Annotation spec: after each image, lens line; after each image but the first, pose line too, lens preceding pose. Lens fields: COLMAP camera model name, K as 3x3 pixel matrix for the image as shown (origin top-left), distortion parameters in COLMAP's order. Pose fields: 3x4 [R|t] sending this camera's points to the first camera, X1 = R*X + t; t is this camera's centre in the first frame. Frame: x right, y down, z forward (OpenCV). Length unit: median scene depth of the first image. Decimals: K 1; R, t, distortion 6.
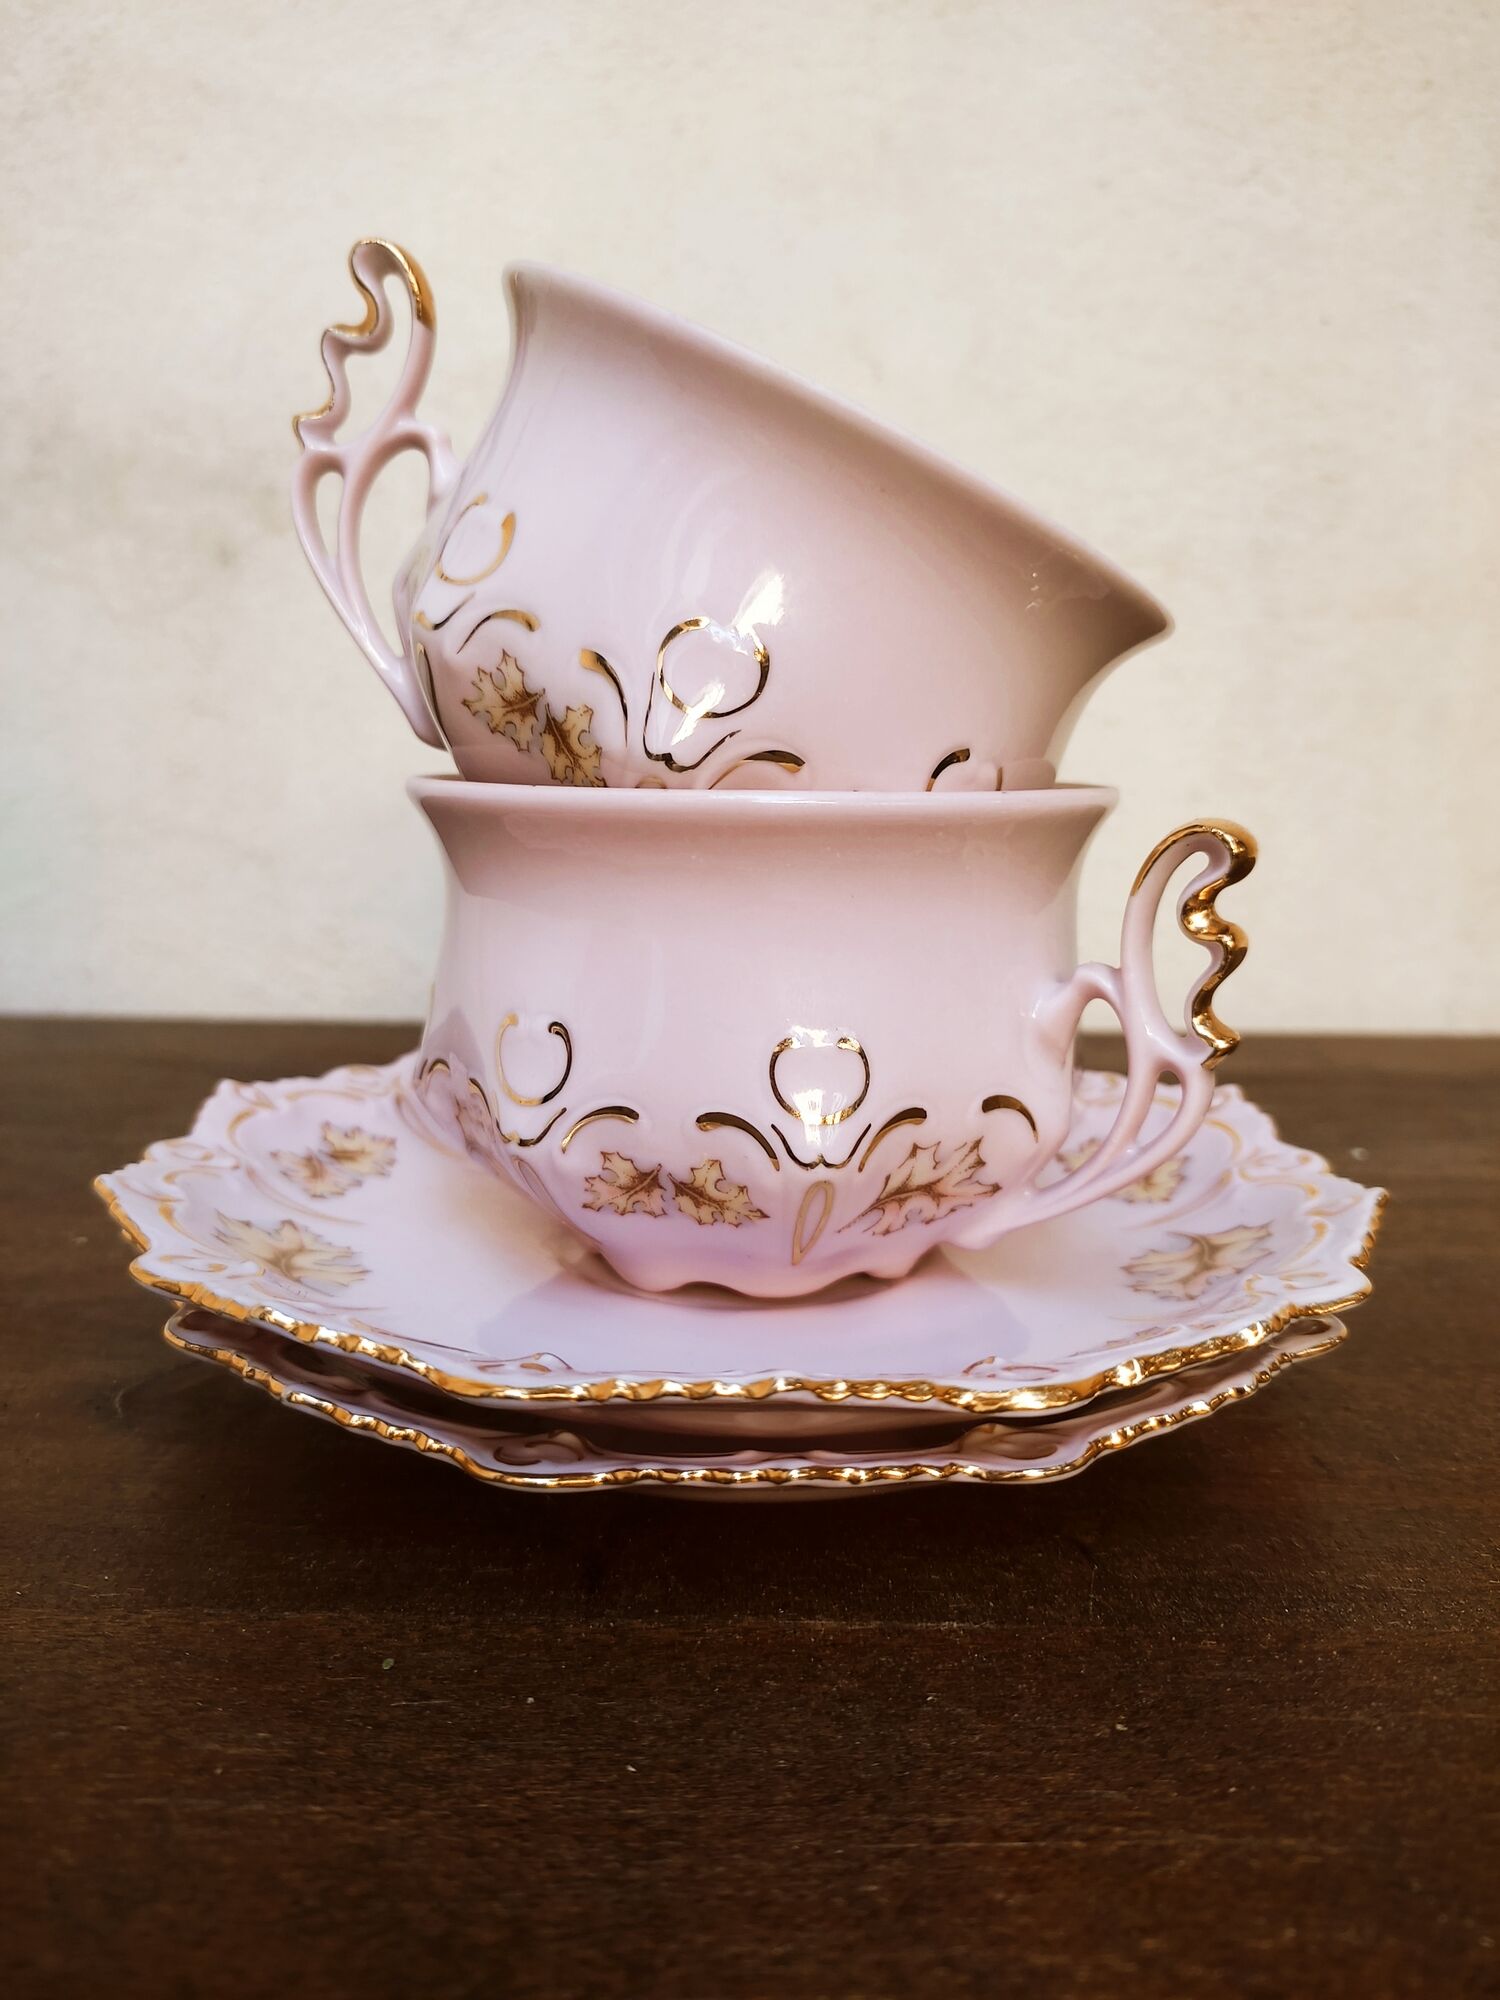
lens RADIAL K [[1527.0, 0, 750.0], [0, 1527.0, 1000.0], [0, 0, 1]] dist [-0.027807, 0.002079]
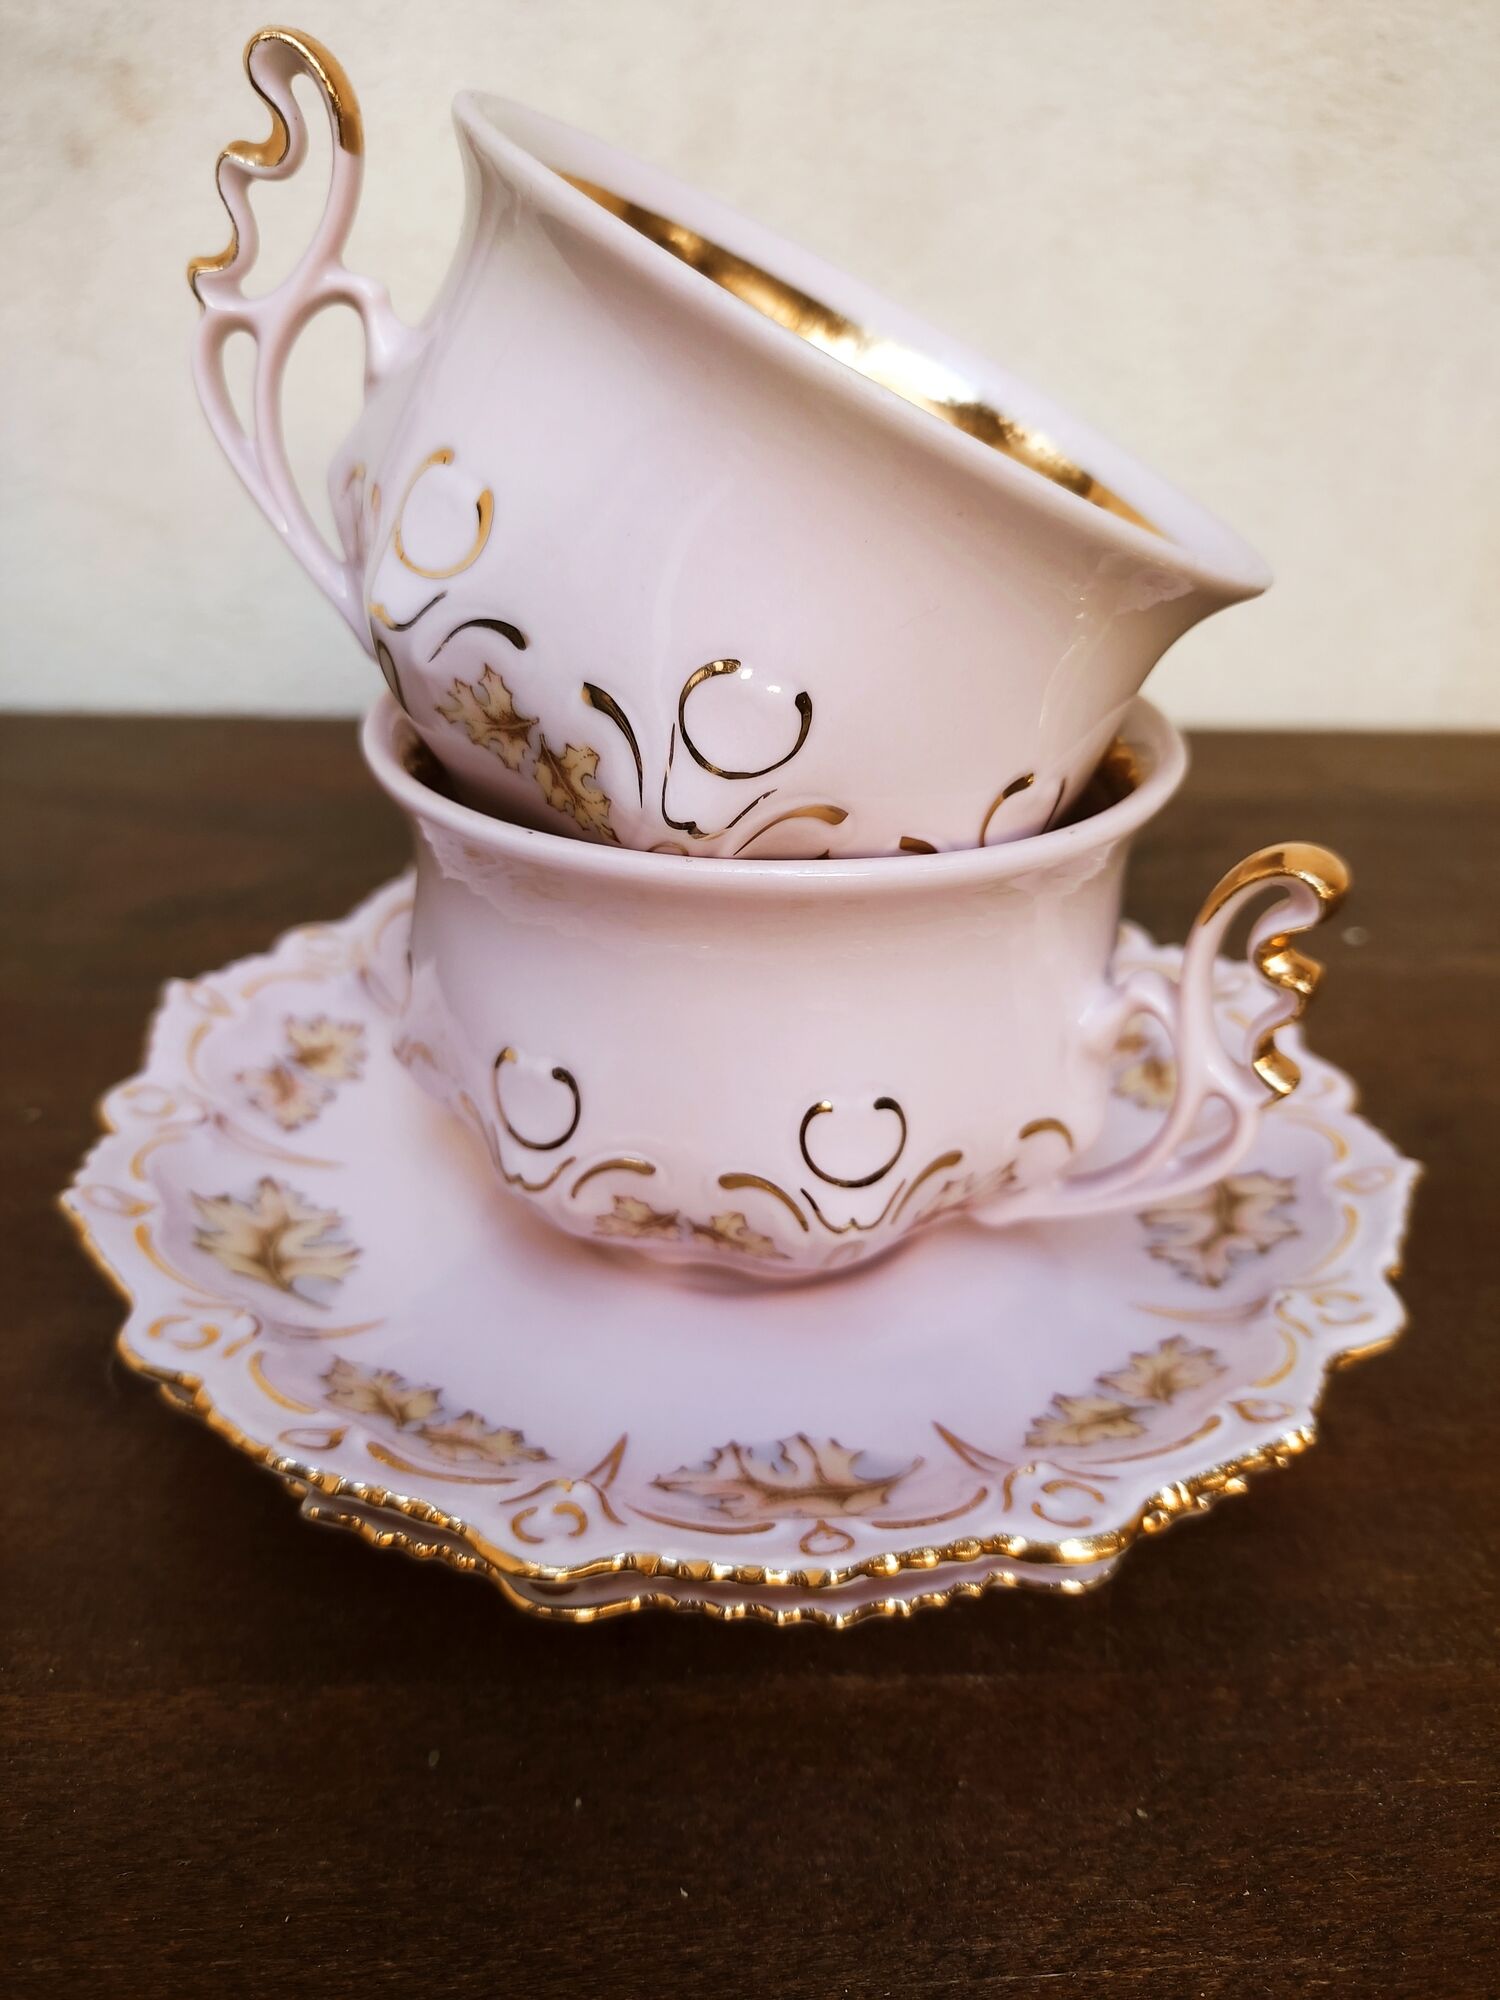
lens RADIAL K [[1551.7, 0, 750.0], [0, 1551.7, 1000.0], [0, 0, 1]] dist [-0.042056, 0.016152]
pose [[0.998900, -0.009184, 0.045993, -0.061627], [-0.005323, 0.952102, 0.305735, -0.329832], [-0.046598, -0.305643, 0.951005, 0.145094]]
